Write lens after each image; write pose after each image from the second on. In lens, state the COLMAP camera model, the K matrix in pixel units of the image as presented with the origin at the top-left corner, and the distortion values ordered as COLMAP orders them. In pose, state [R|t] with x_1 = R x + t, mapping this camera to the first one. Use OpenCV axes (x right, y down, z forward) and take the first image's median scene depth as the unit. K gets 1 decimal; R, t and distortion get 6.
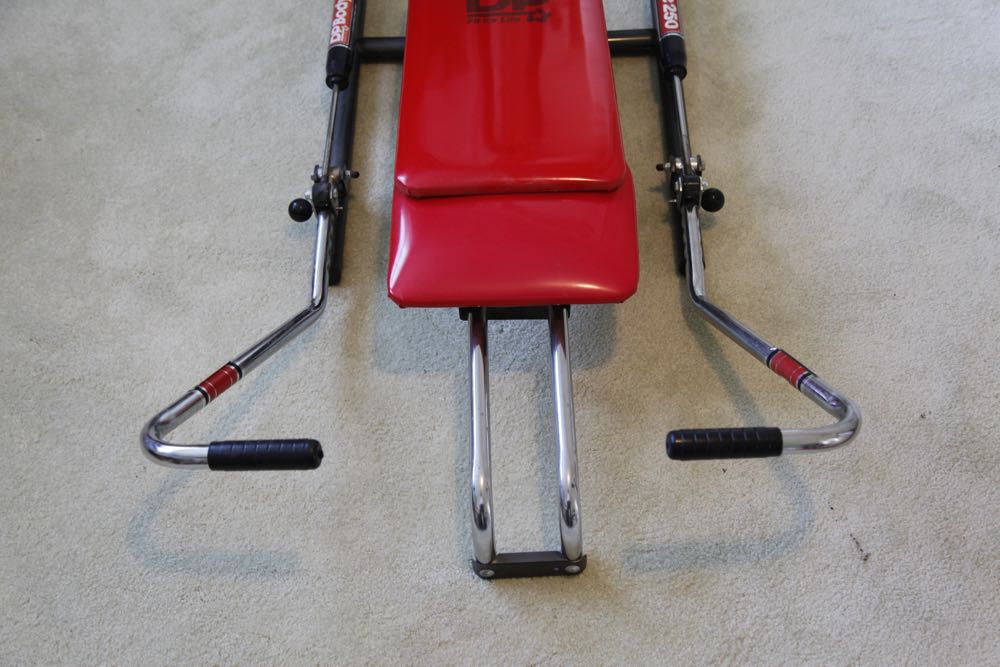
lens RADIAL K [[1198.9, 0, 500.0], [0, 1198.9, 333.5], [0, 0, 1]] dist [0.055125, 0.008728]
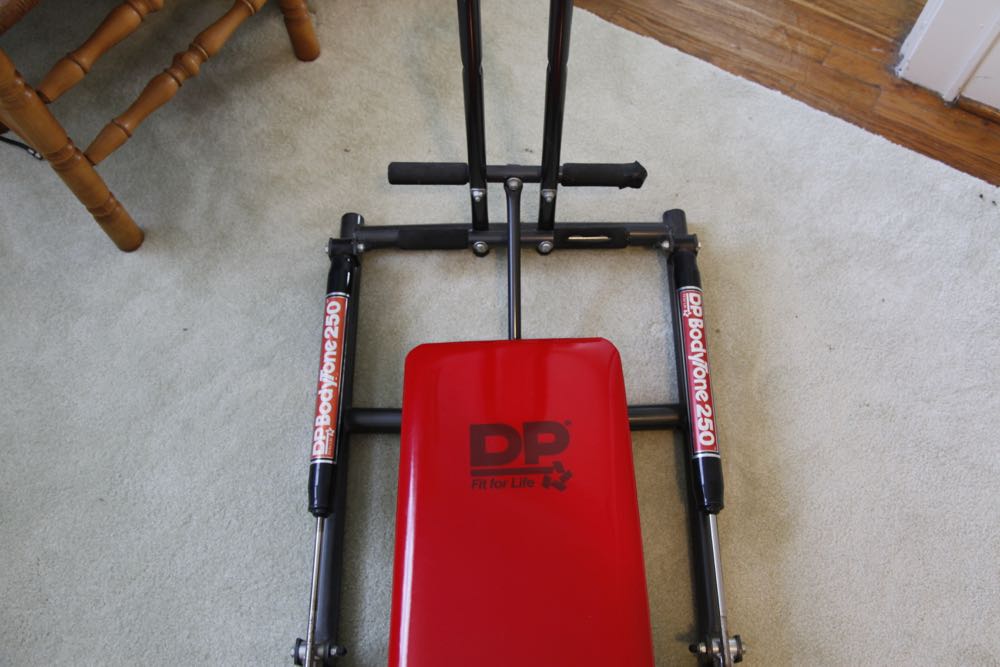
lens RADIAL K [[916.5, 0, 500.0], [0, 916.5, 333.5], [0, 0, 1]] dist [-0.039188, -0.001366]
pose [[0.999640, 0.011124, 0.024410, -0.026406], [-0.015061, 0.985747, 0.167562, -0.494319], [-0.022198, -0.167869, 0.985559, 0.411893]]
